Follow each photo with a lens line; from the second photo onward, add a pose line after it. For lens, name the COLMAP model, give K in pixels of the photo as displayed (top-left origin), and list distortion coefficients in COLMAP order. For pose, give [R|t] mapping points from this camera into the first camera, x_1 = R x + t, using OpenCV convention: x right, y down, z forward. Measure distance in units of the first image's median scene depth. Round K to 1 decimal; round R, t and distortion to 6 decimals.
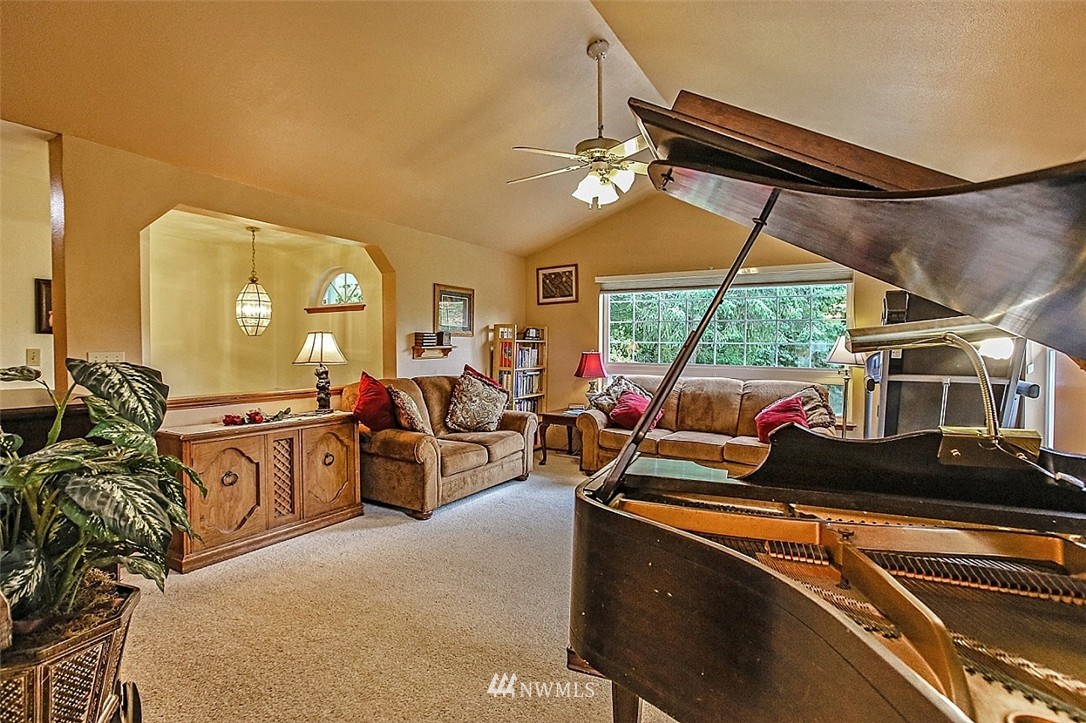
lens RADIAL K [[531.7, 0, 546.0], [0, 531.7, 362.7], [0, 0, 1]] dist [-0.017486, 0.010123]
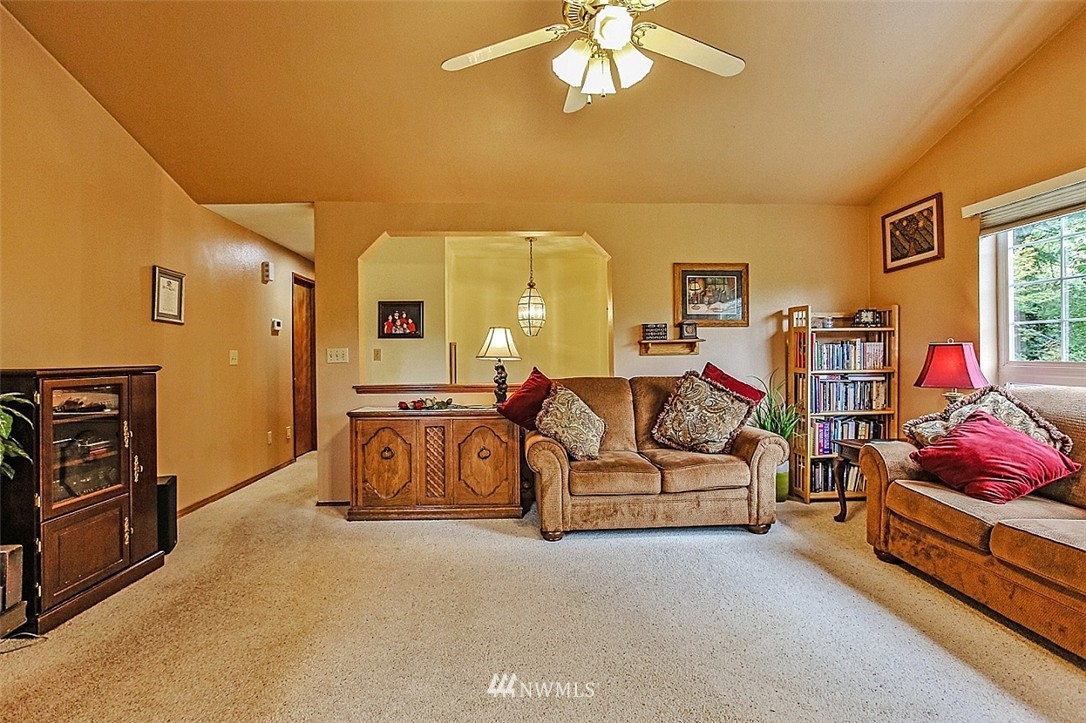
lens RADIAL K [[531.7, 0, 543.9], [0, 531.7, 359.8], [0, 0, 1]] dist [-0.017486, 0.010123]
pose [[0.553622, -0.003920, -0.832759, 0.378988], [-0.012779, 0.999831, -0.013202, 0.013114], [0.832670, 0.017951, 0.553479, 0.405458]]
